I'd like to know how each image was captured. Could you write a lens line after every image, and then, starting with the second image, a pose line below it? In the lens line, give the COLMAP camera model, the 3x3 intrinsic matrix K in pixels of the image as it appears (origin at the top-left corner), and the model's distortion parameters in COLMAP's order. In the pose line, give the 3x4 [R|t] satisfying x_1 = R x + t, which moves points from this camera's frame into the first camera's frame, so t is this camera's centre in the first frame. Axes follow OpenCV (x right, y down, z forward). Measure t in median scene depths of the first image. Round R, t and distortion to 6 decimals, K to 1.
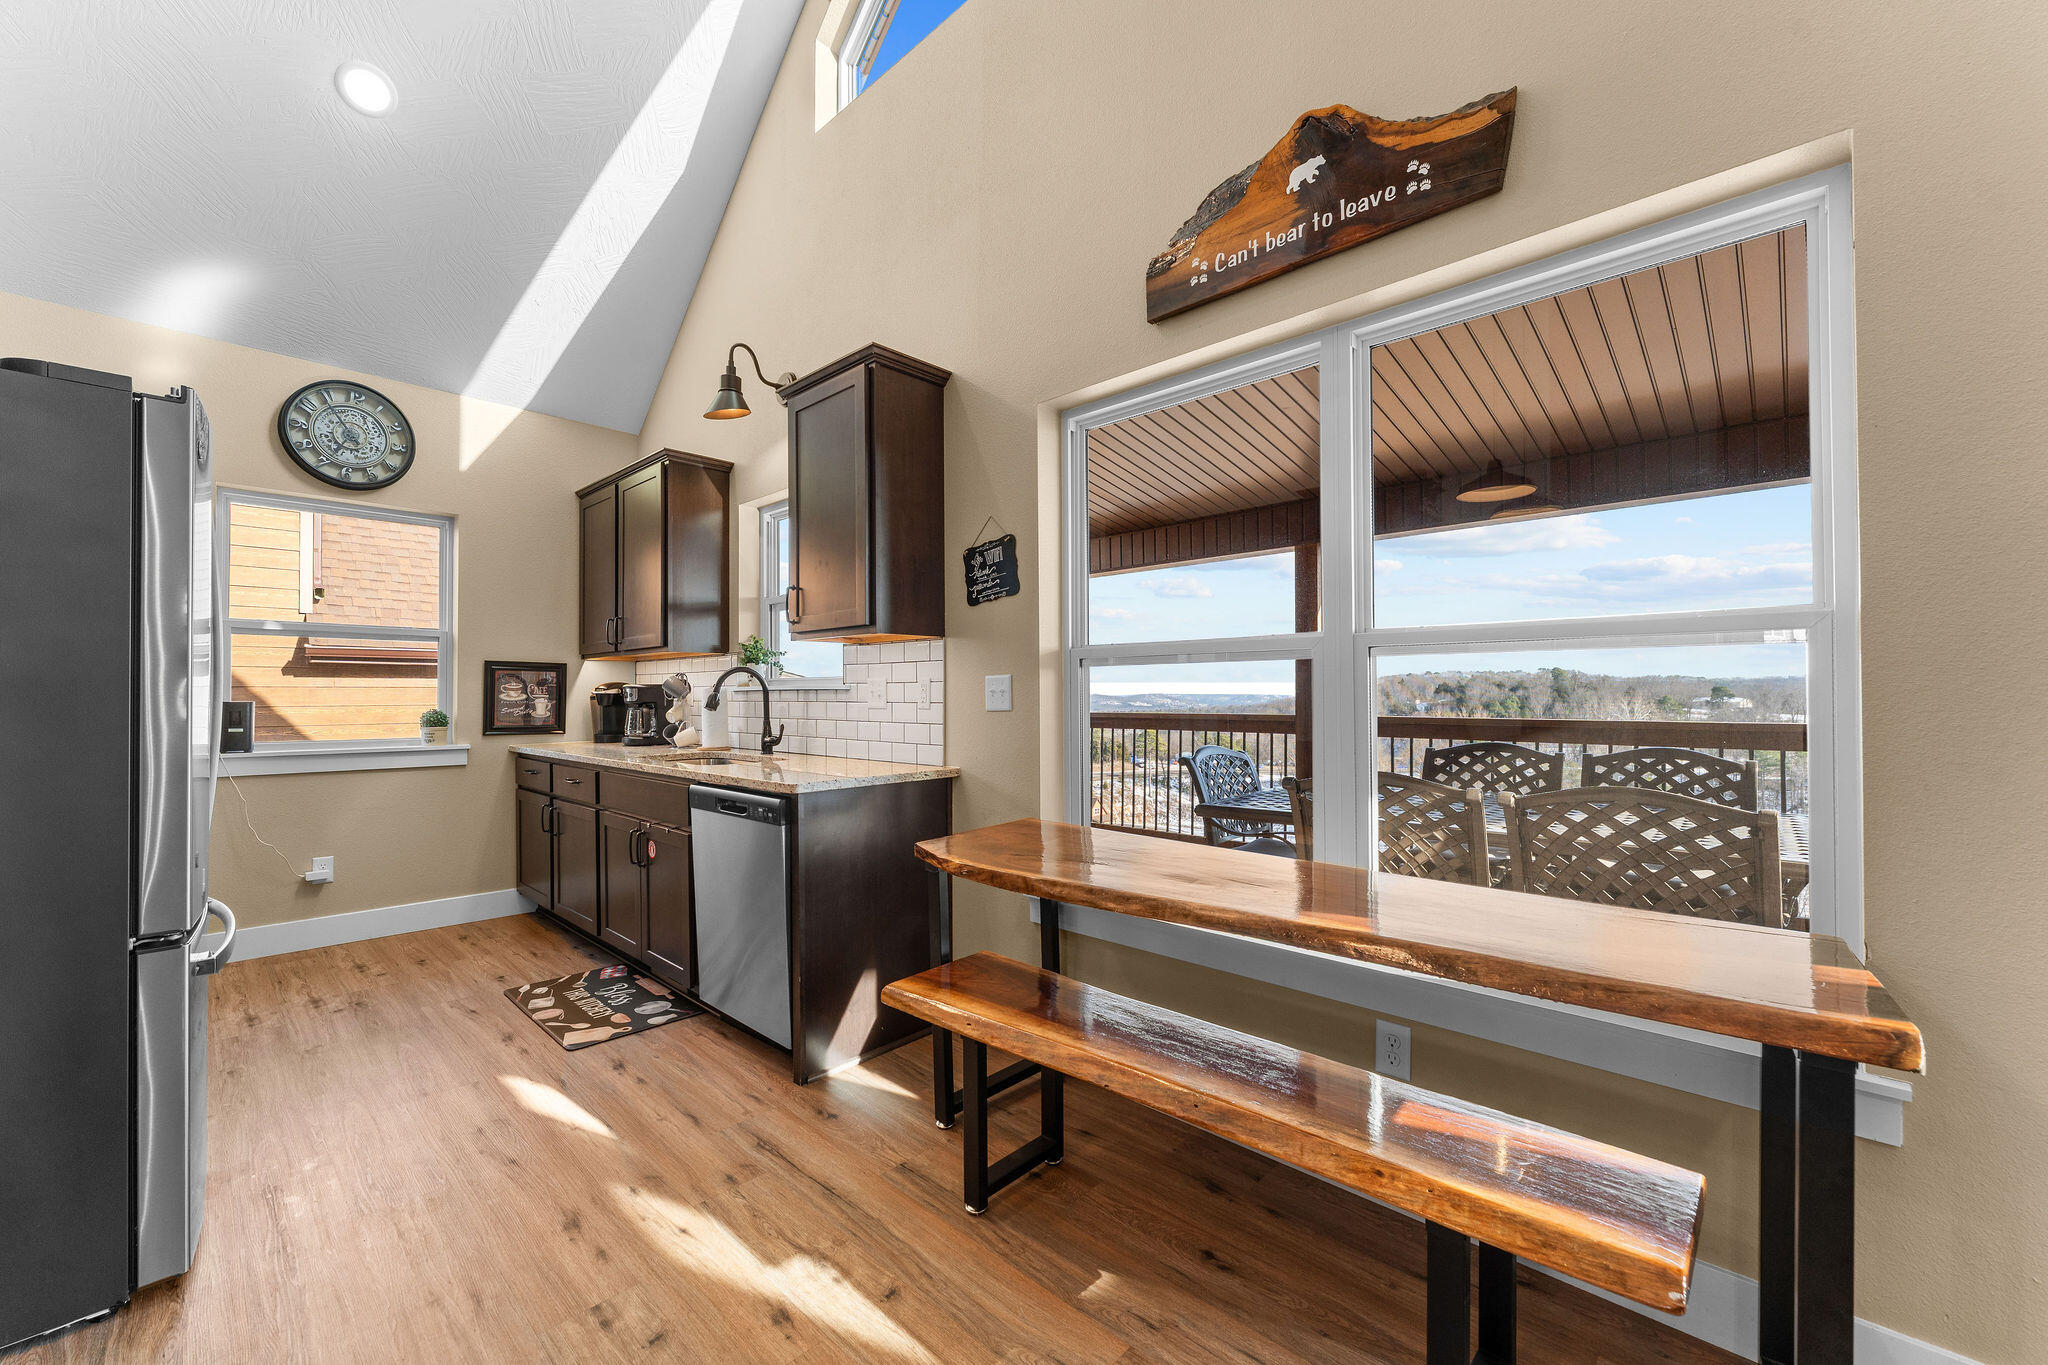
lens RADIAL K [[814.2, 0, 1019.4], [0, 814.2, 685.0], [0, 0, 1]] dist [-0.002433, -0.000283]
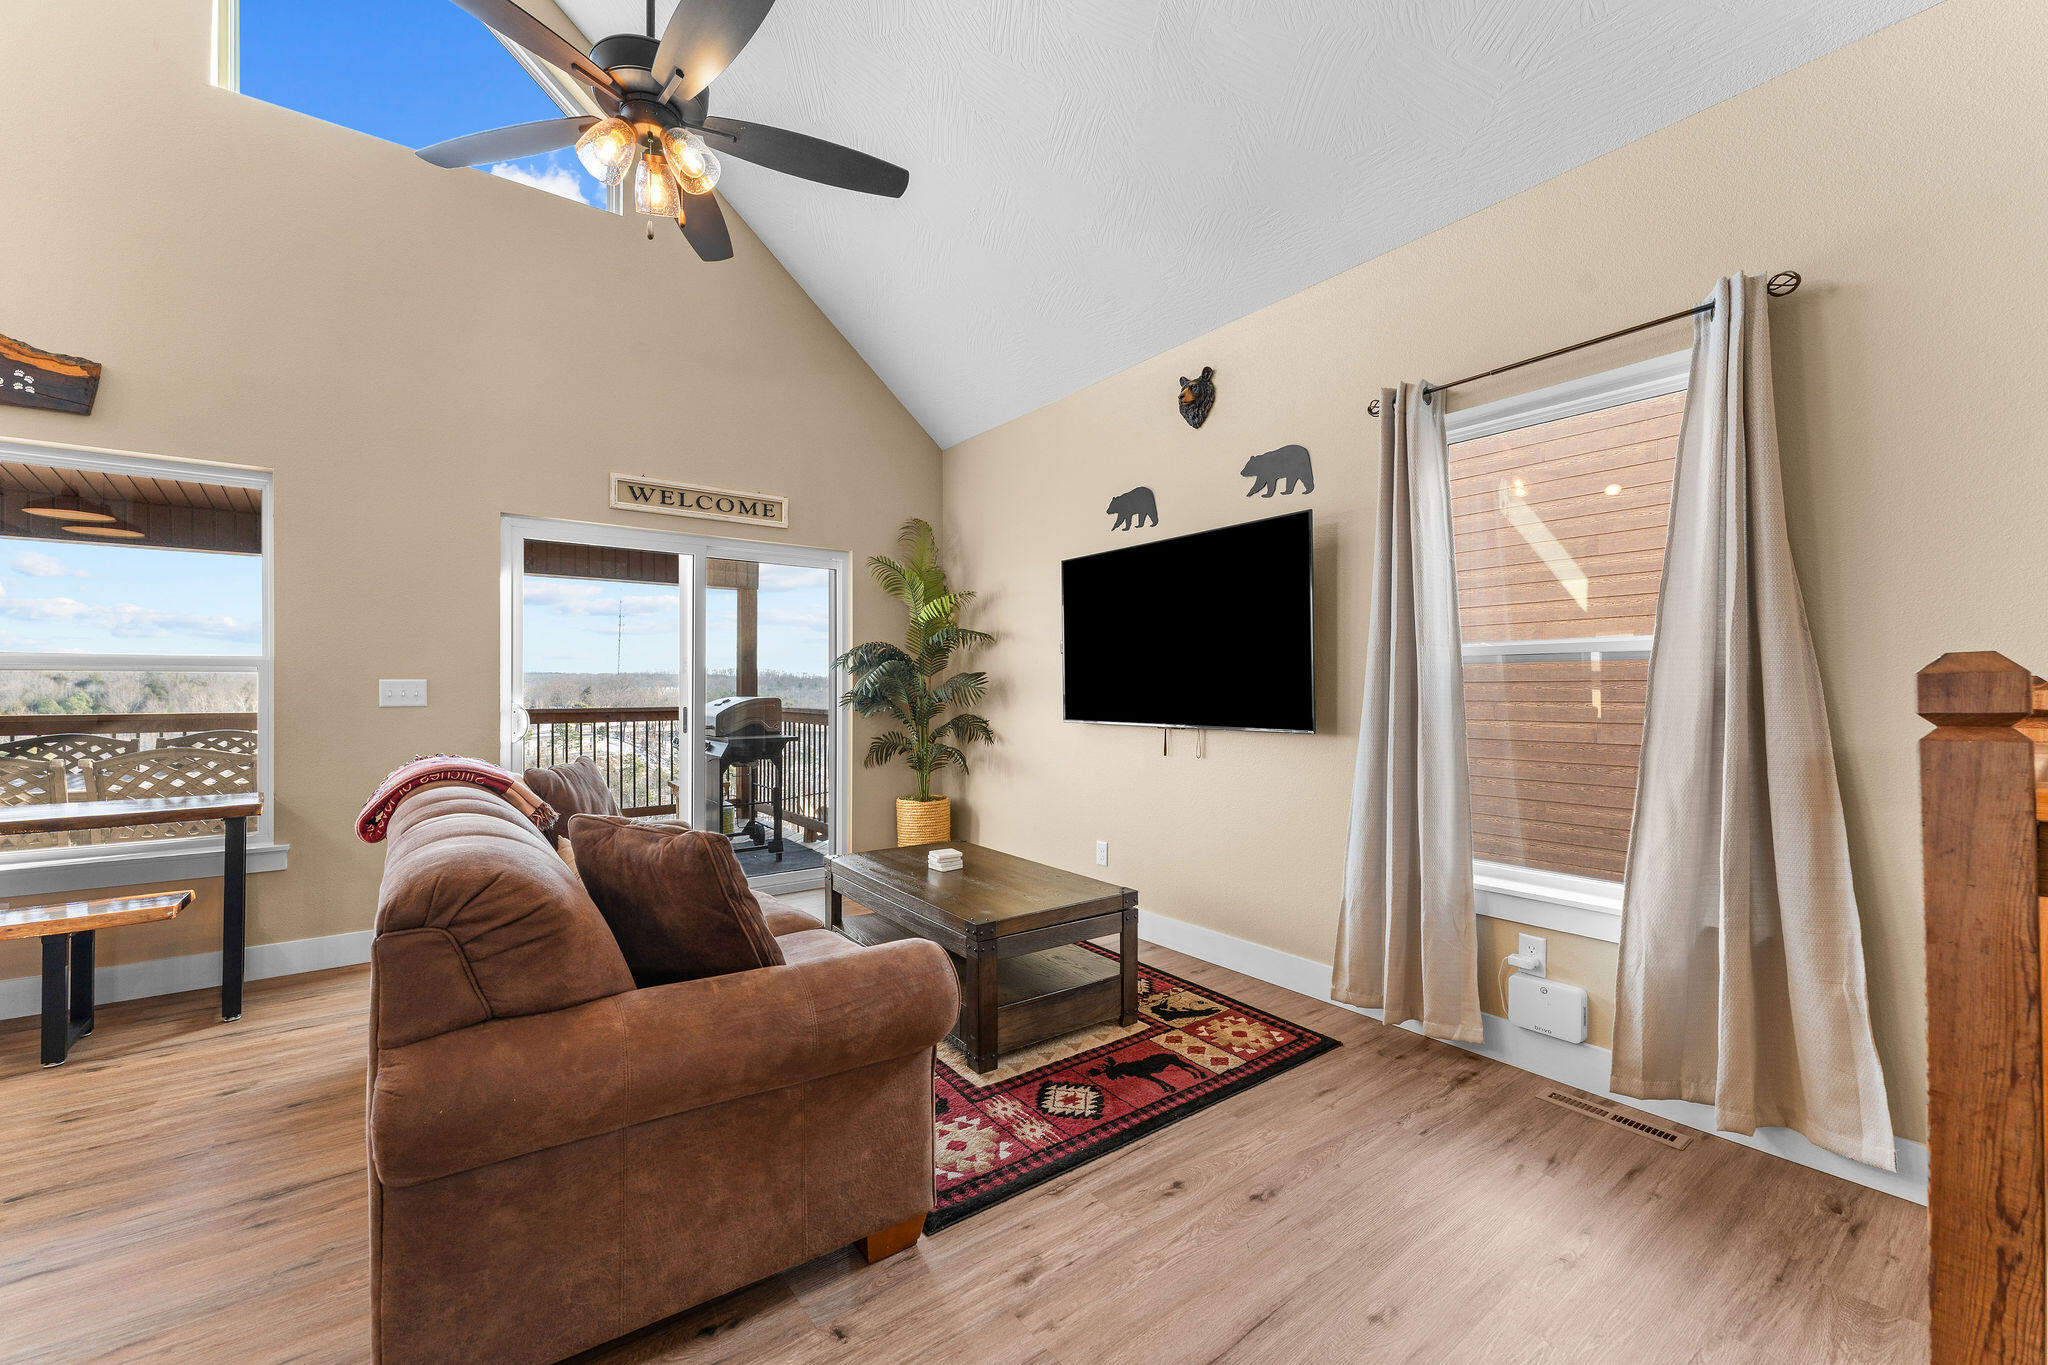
lens RADIAL K [[814.2, 0, 1021.3], [0, 814.2, 680.9], [0, 0, 1]] dist [-0.002433, -0.000283]
pose [[0.164476, 0.003602, 0.986374, -0.425858], [-0.005721, 0.999980, -0.002698, -0.013771], [-0.986364, -0.005199, 0.164494, -0.679514]]
